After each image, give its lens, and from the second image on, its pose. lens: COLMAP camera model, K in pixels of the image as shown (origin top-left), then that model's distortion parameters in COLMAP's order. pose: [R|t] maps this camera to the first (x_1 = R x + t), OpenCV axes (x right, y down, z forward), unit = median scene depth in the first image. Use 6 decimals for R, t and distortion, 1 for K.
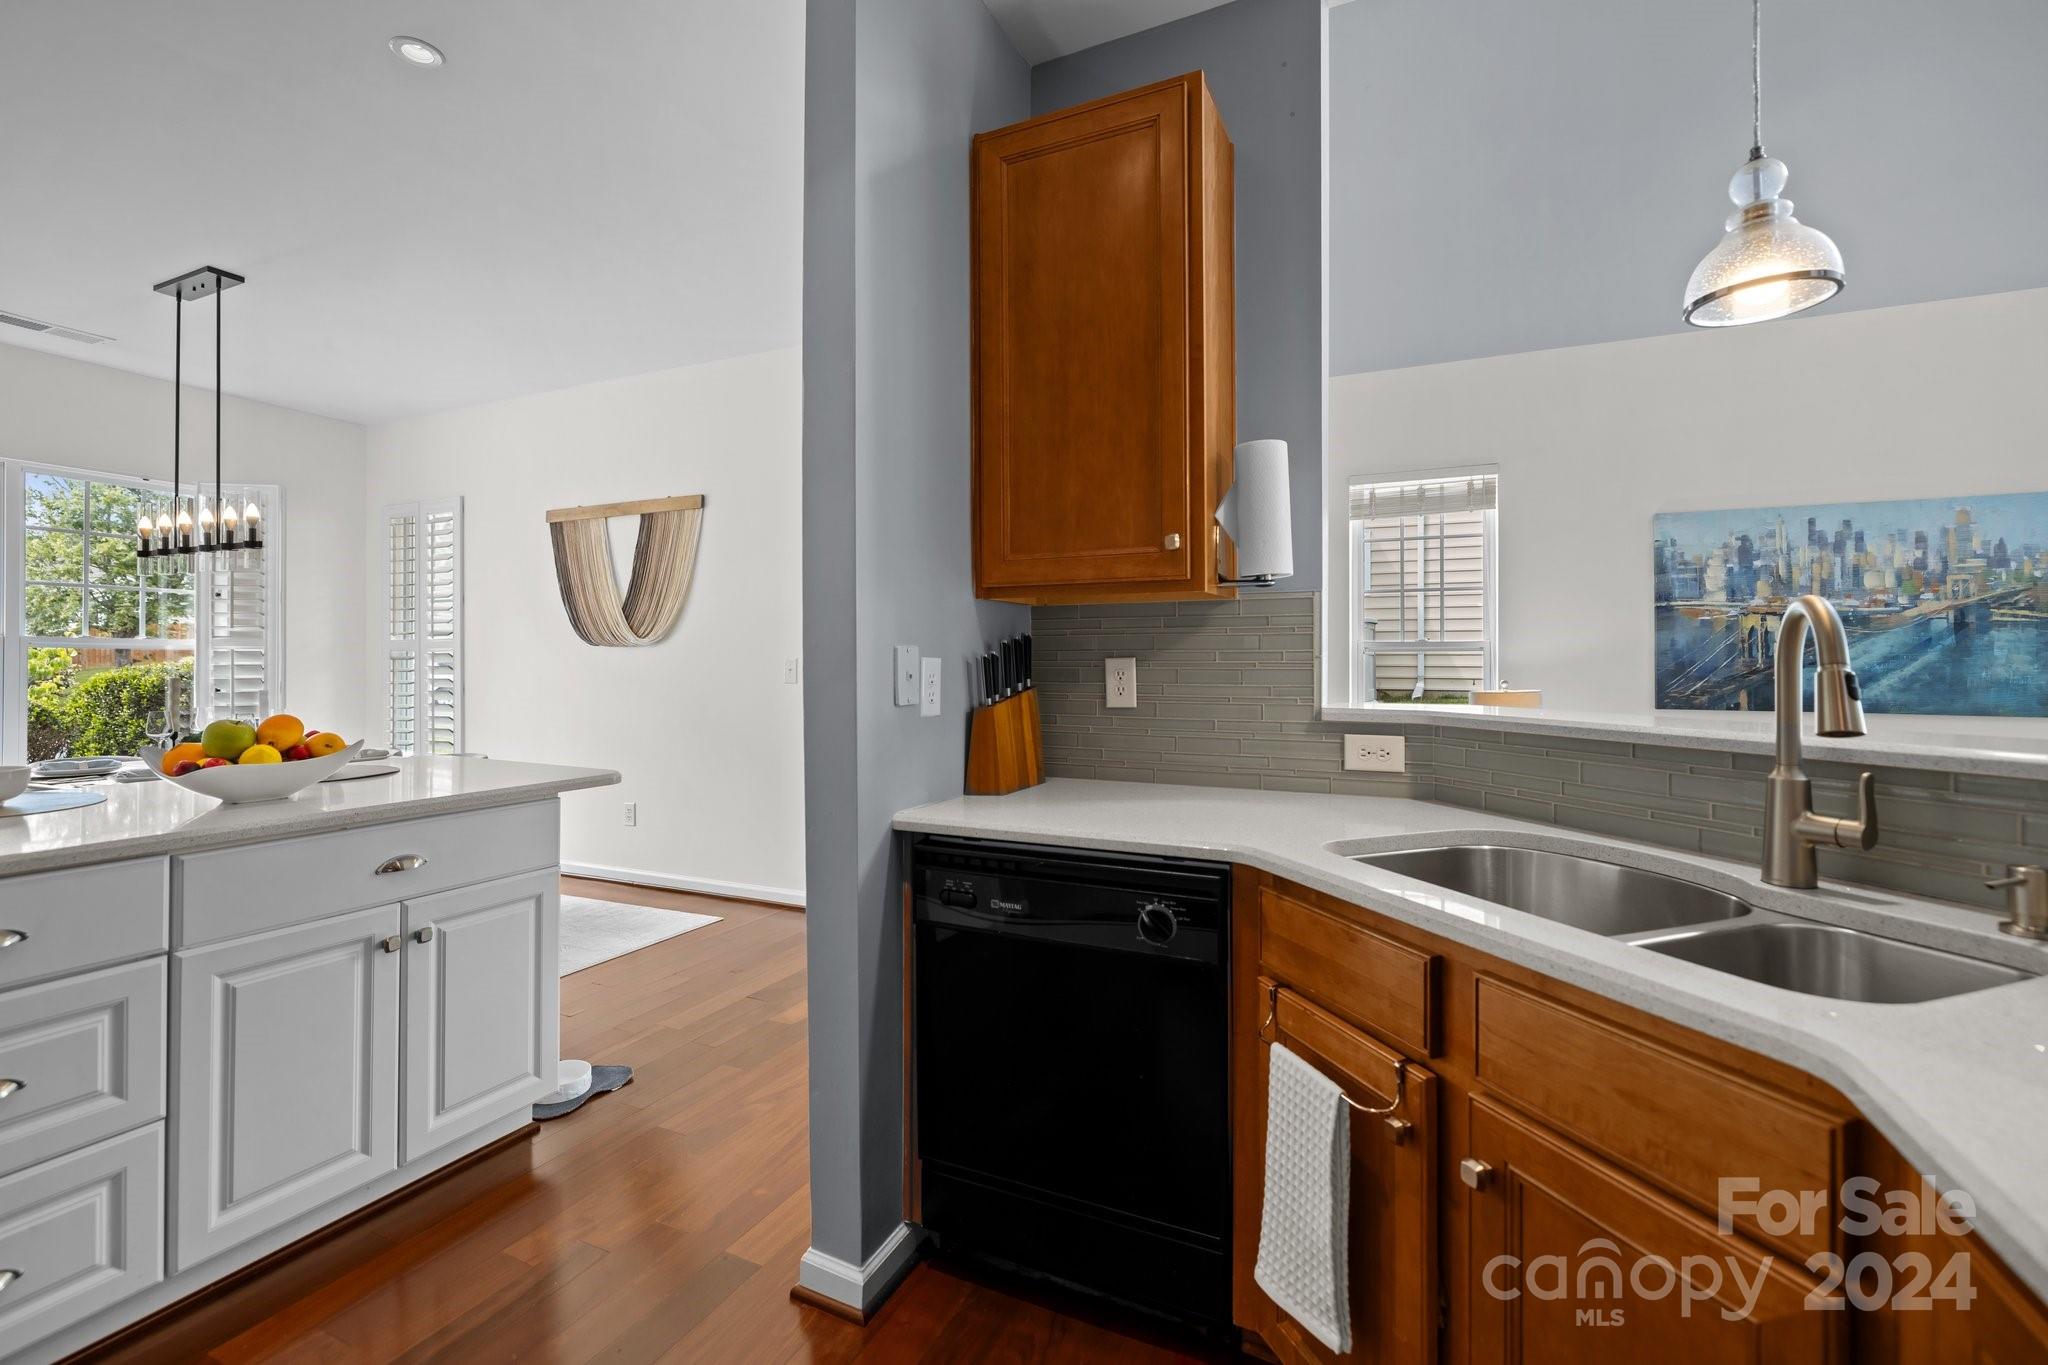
lens RADIAL K [[872.9, 0, 1020.7], [0, 872.9, 674.5], [0, 0, 1]] dist [-0.000005, -0.000214]
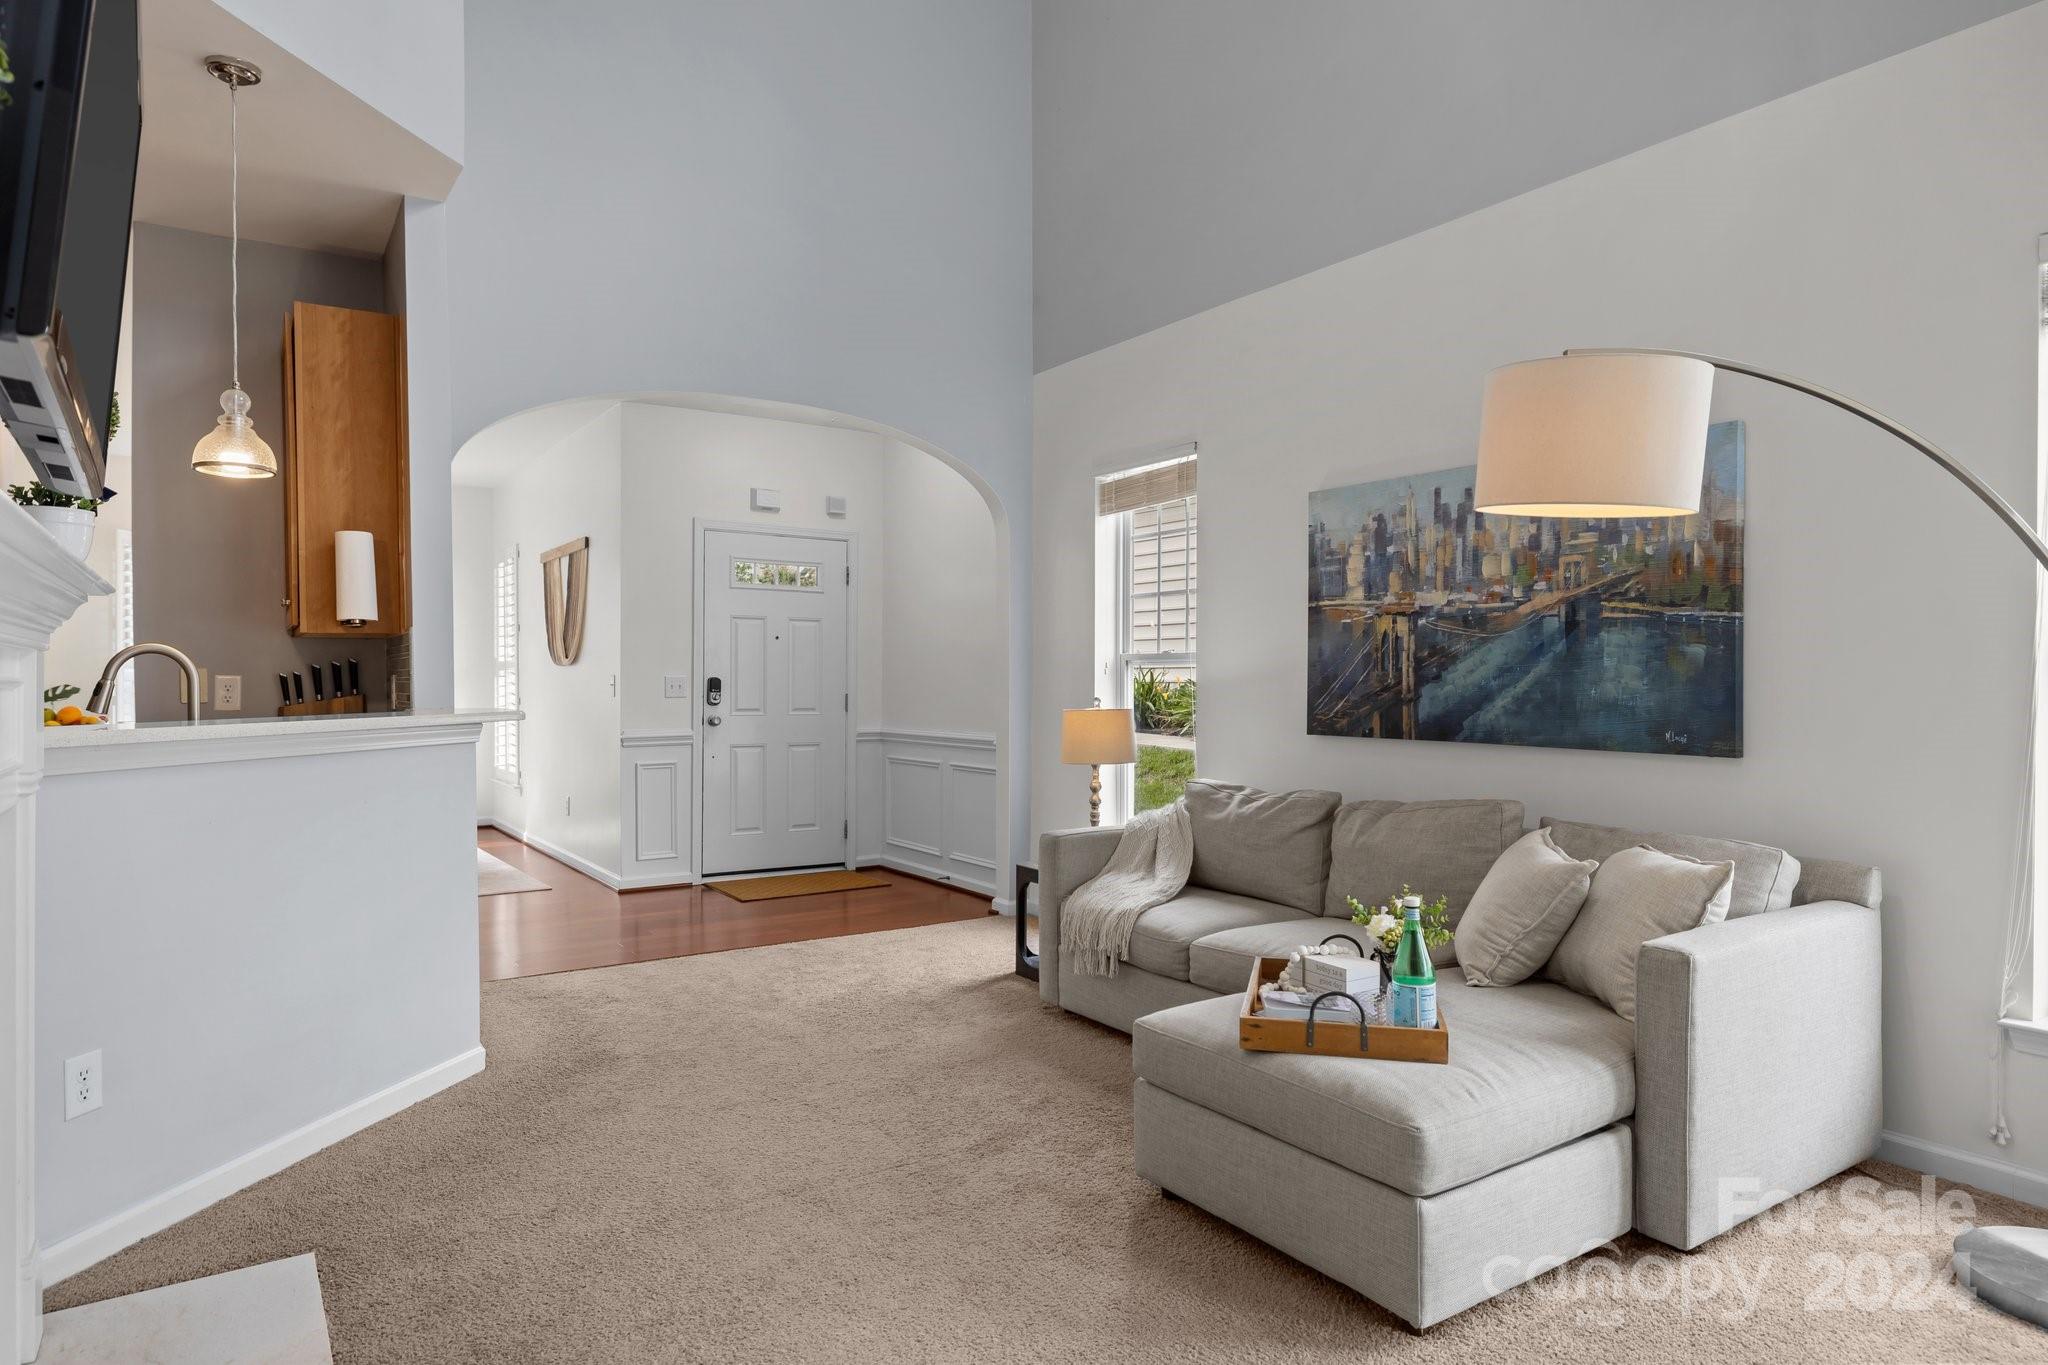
lens RADIAL K [[1188.6, 0, 1013.1], [0, 1188.6, 689.3], [0, 0, 1]] dist [0.004475, -0.000638]
pose [[0.856083, -0.002733, -0.516831, 1.128566], [0.005299, 0.999980, 0.003490, -0.008140], [0.516811, -0.005726, 0.856081, -0.087501]]
